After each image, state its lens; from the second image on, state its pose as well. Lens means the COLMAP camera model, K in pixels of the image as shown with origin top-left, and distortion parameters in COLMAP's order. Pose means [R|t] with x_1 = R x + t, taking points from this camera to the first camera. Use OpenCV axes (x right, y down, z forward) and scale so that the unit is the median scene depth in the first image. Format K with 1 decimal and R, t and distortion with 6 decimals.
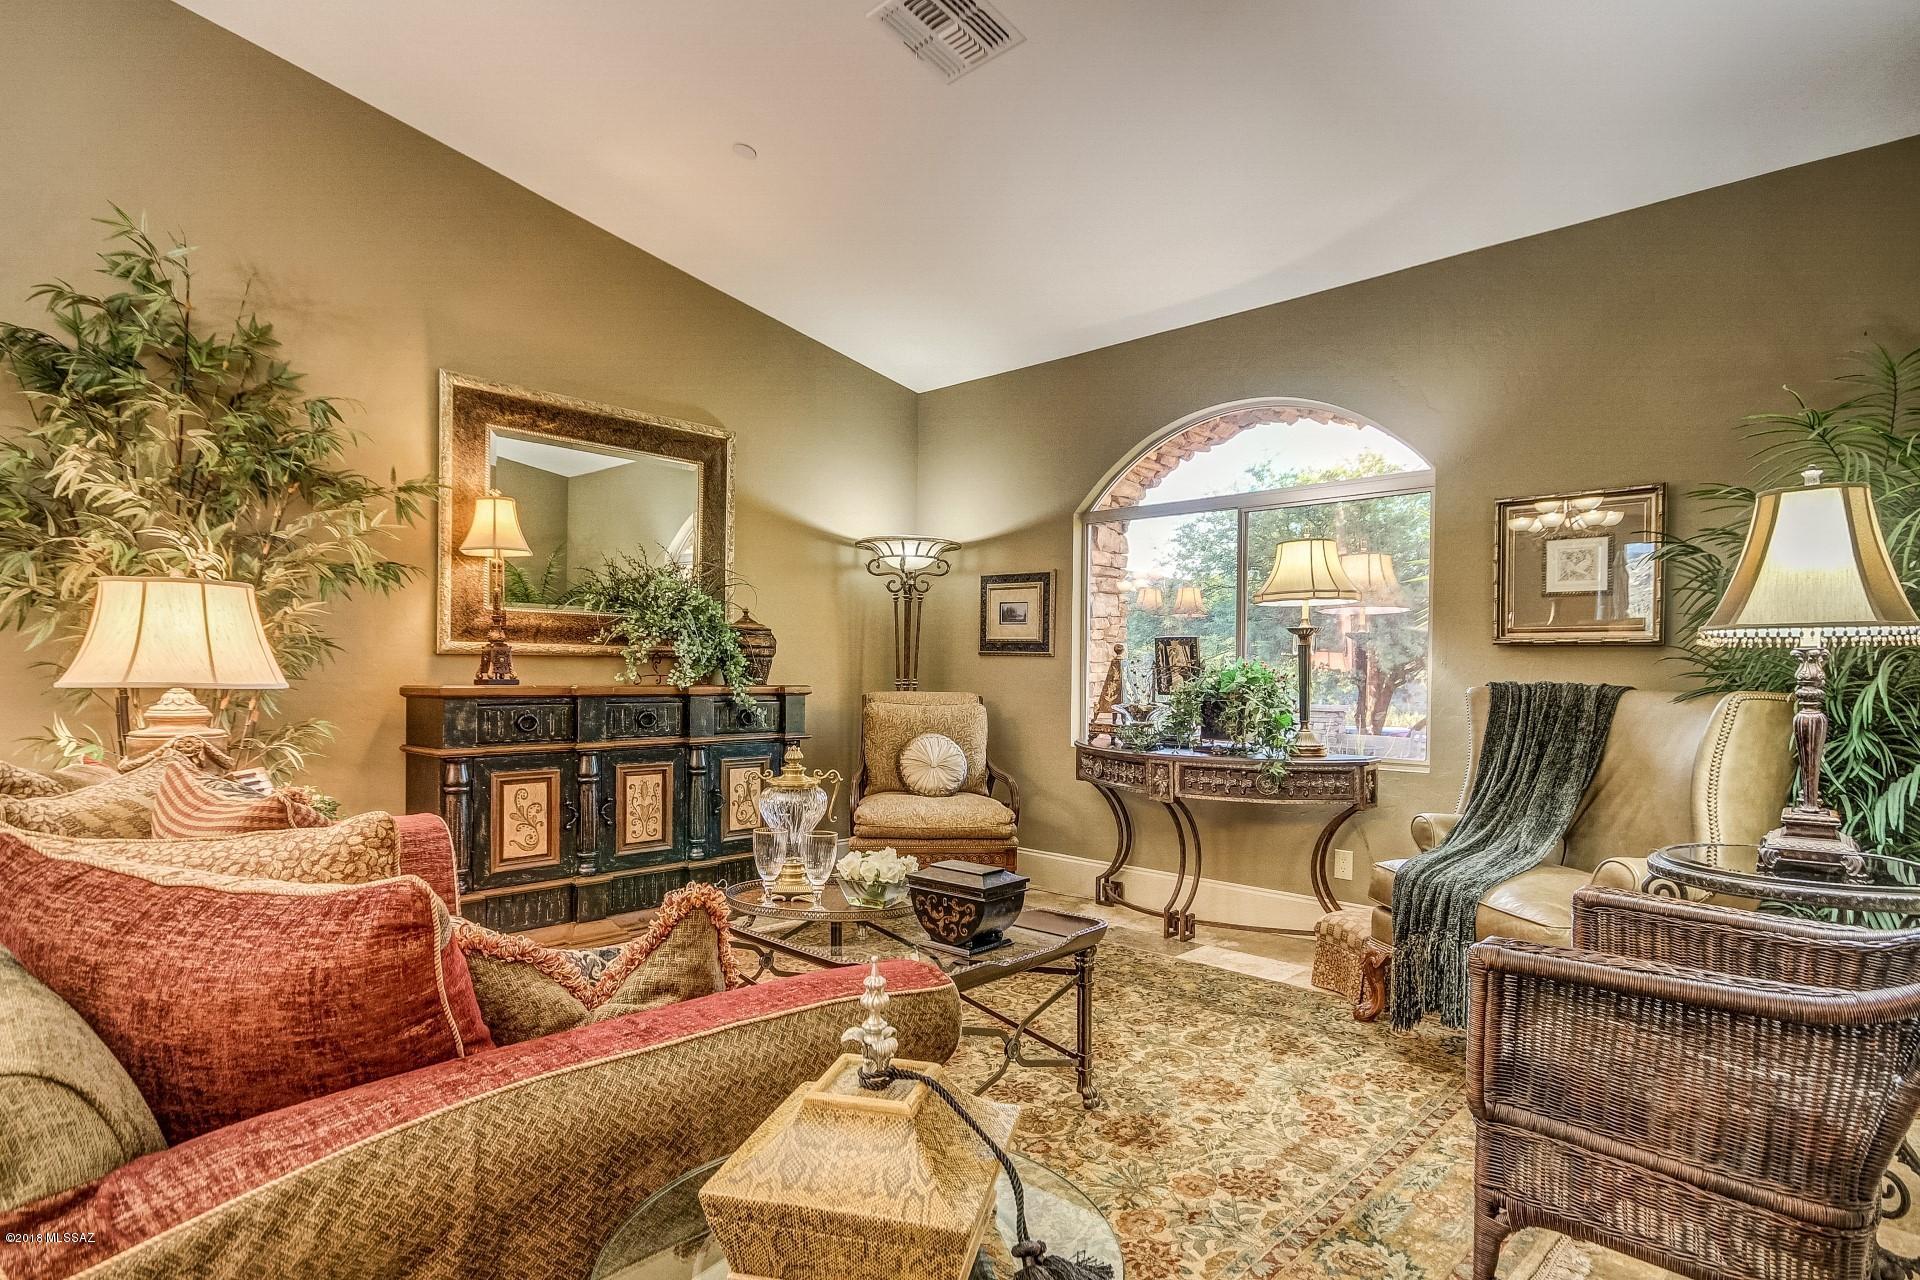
lens RADIAL K [[975.7, 0, 954.4], [0, 975.7, 670.5], [0, 0, 1]] dist [0.021064, -0.008737]
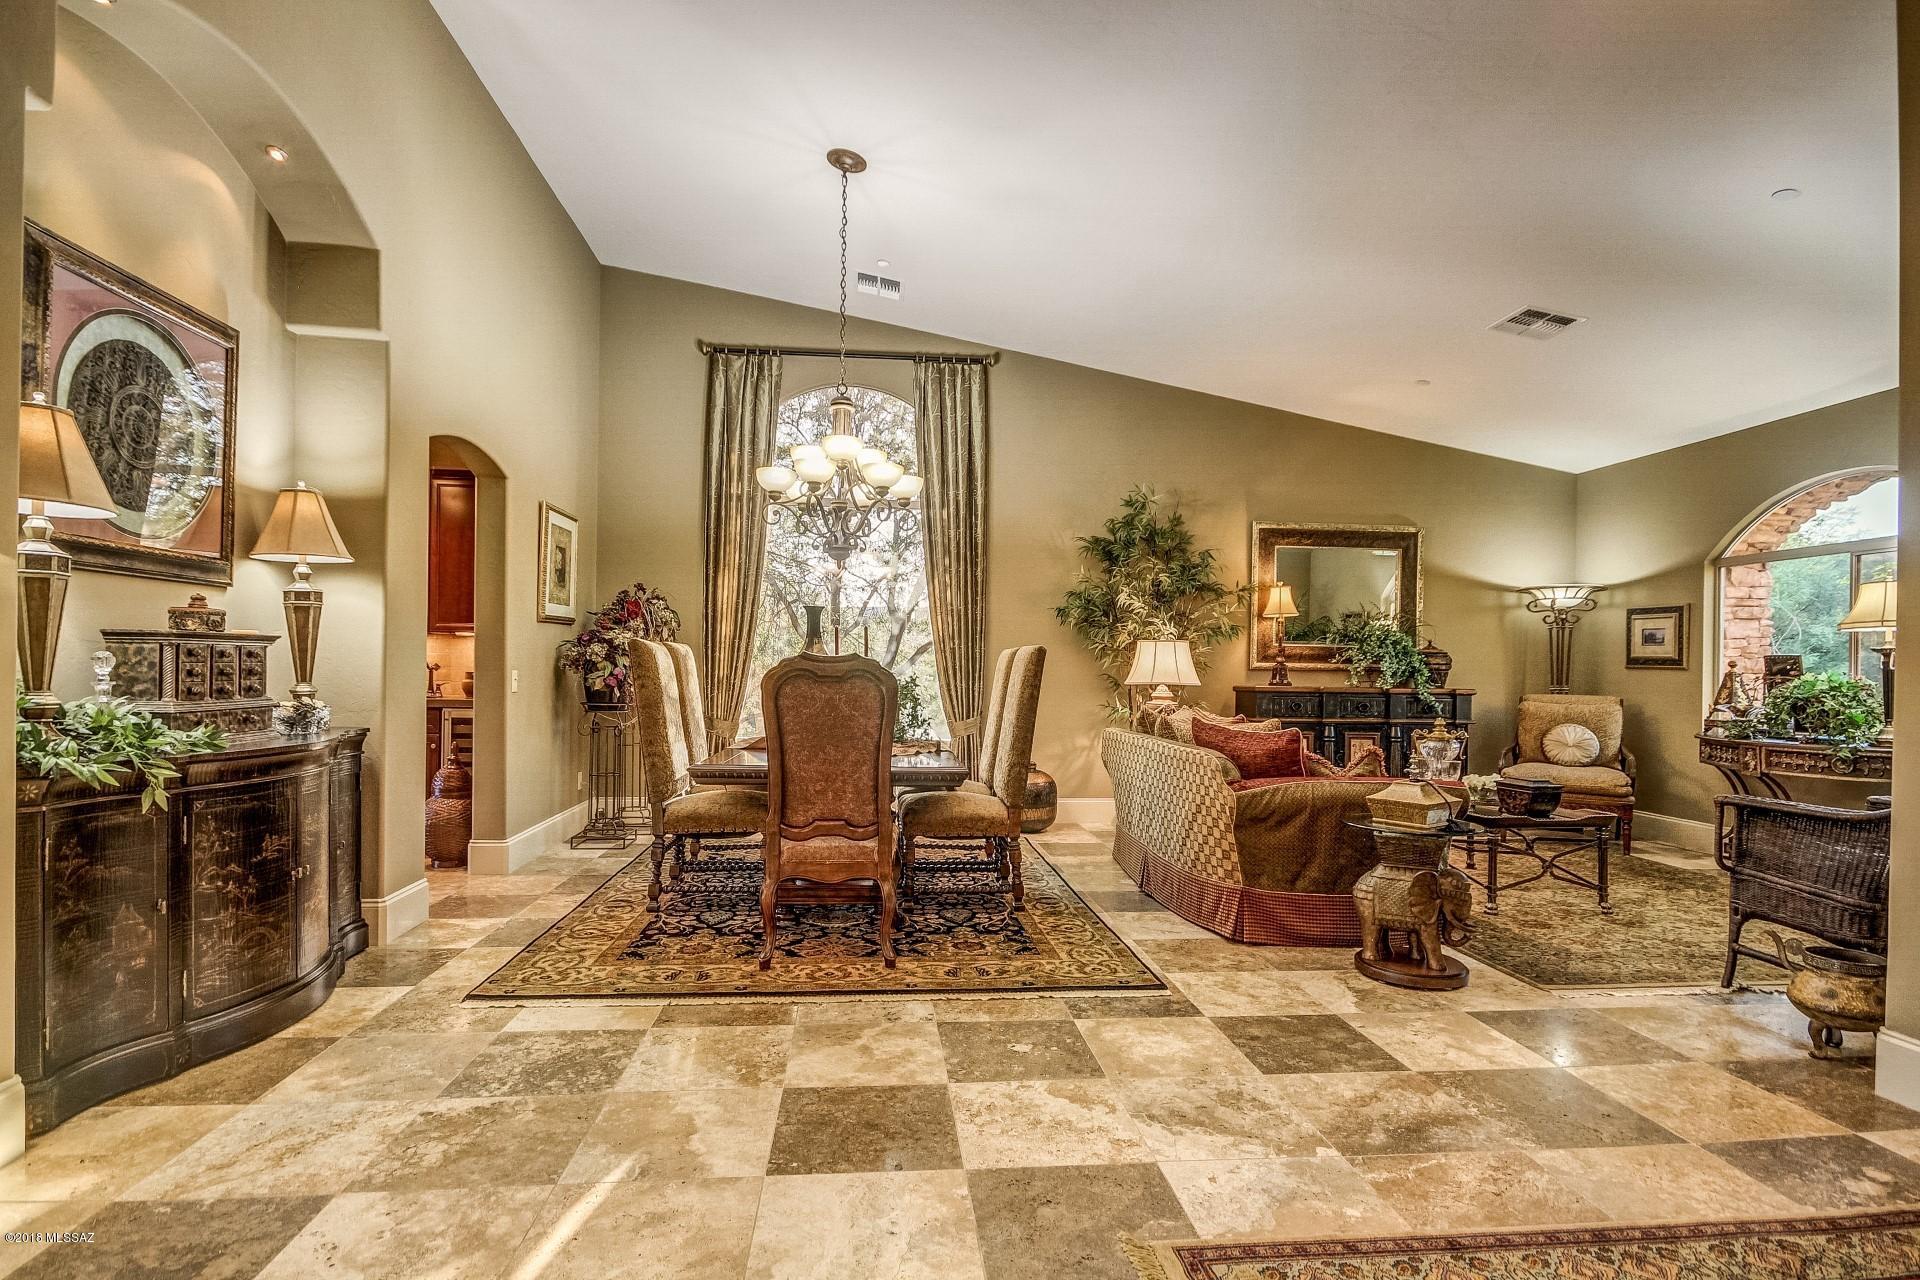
lens RADIAL K [[975.7, 0, 954.4], [0, 975.7, 670.5], [0, 0, 1]] dist [0.021064, -0.008737]
pose [[0.757305, -0.000821, -0.653061, 0.248790], [-0.005950, 0.999949, -0.008157, 0.003669], [0.653035, 0.010063, 0.757261, -0.727732]]
